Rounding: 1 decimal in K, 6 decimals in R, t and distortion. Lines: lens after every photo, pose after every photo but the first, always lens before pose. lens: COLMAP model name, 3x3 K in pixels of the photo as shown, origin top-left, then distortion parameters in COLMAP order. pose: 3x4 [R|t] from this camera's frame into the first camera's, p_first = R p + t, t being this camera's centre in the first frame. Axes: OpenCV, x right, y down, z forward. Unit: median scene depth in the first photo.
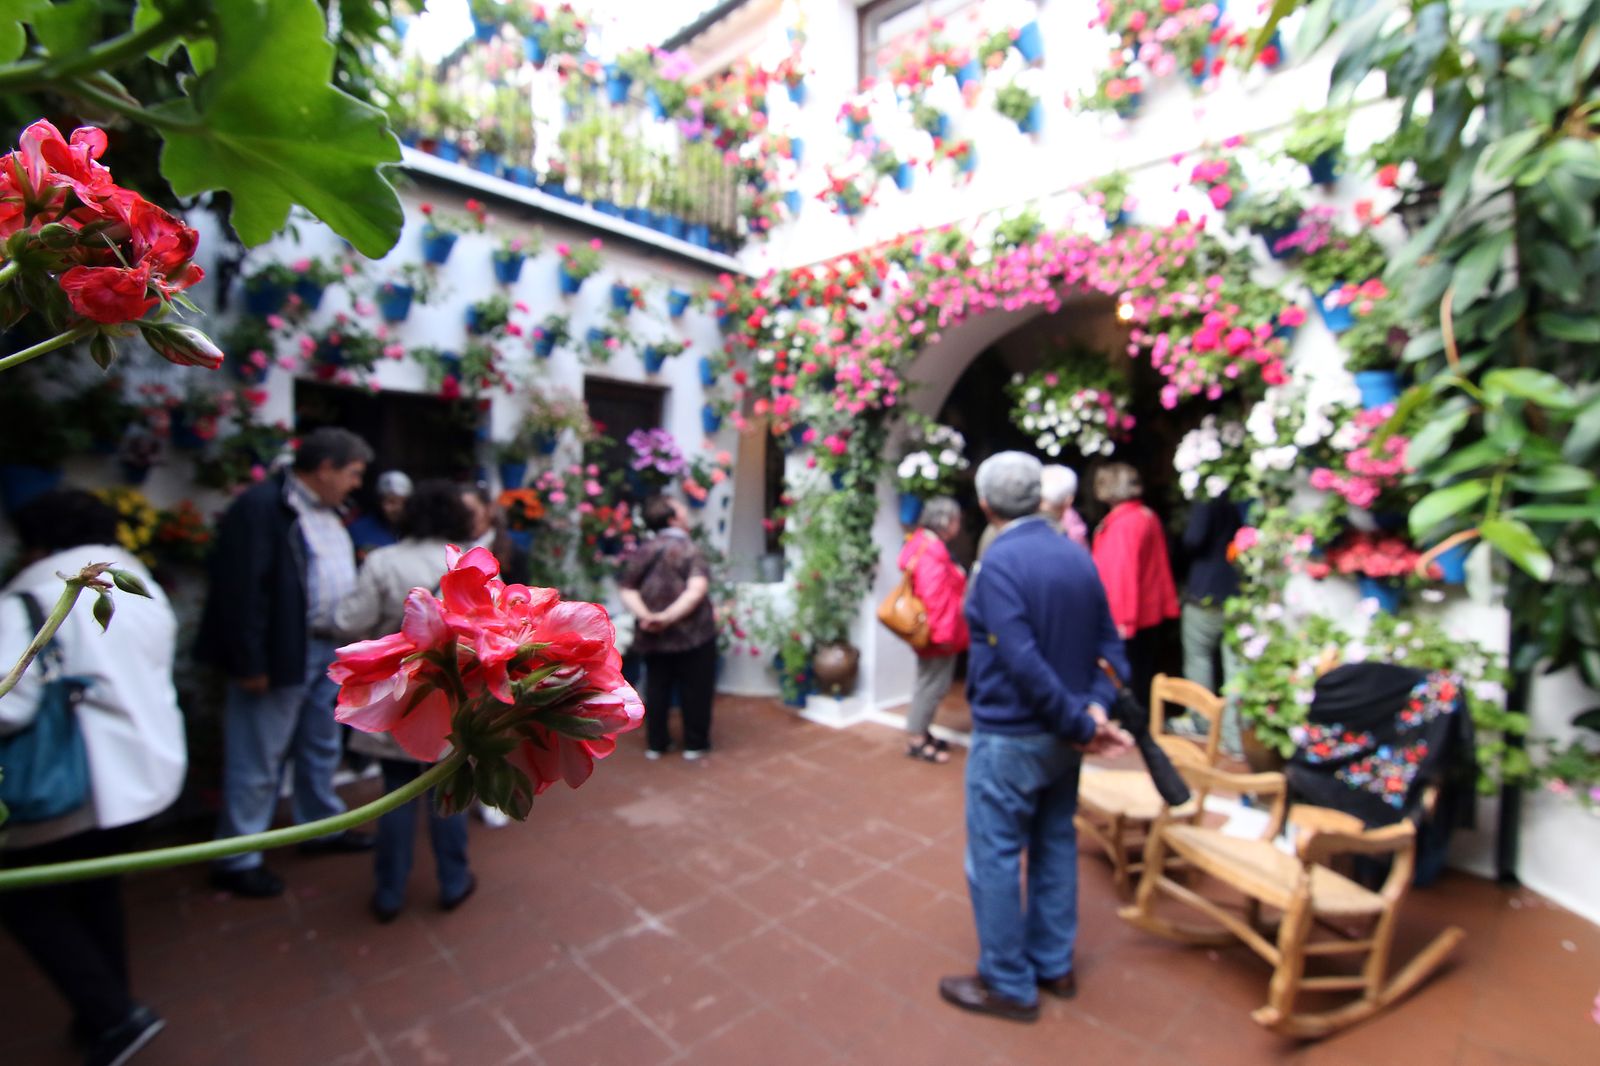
lens RADIAL K [[806.6, 0, 803.9], [0, 806.6, 531.3], [0, 0, 1]] dist [-0.002920, -0.012545]
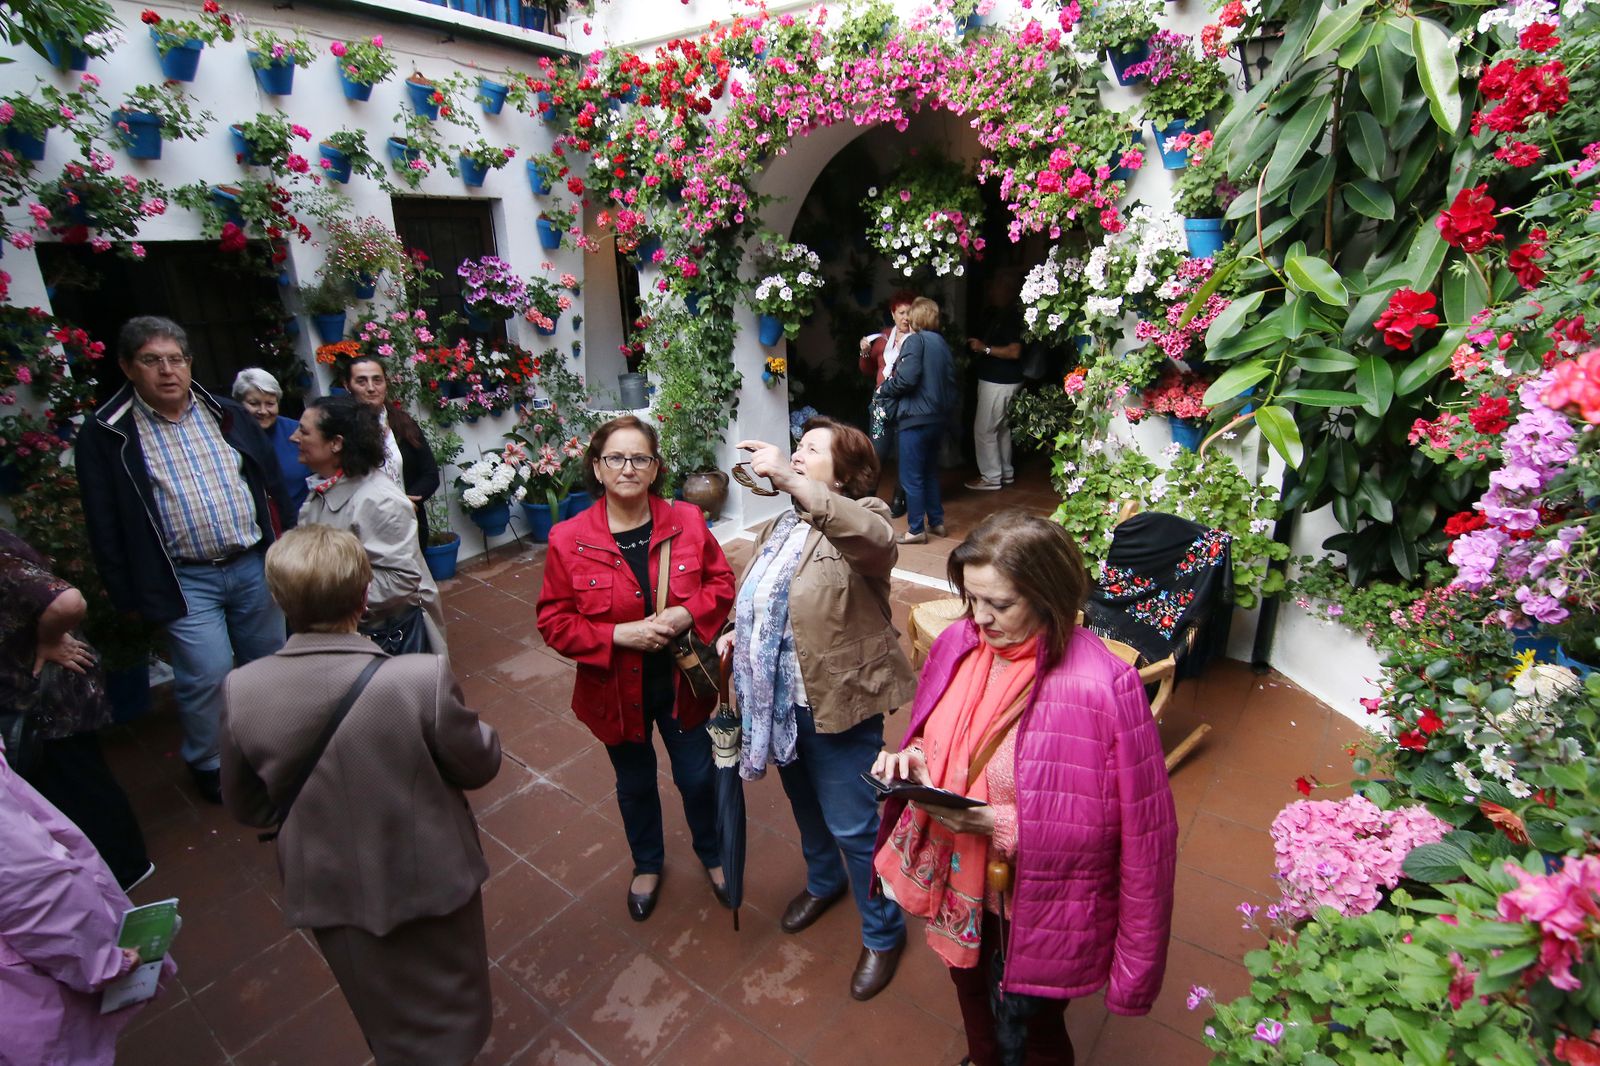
lens RADIAL K [[806.6, 0, 803.9], [0, 806.6, 531.3], [0, 0, 1]] dist [-0.002920, -0.012545]
pose [[0.988789, -0.079021, 0.126699, 0.034760], [0.038327, 0.954380, 0.296125, -0.096241], [-0.144319, -0.287949, 0.946709, -0.005021]]
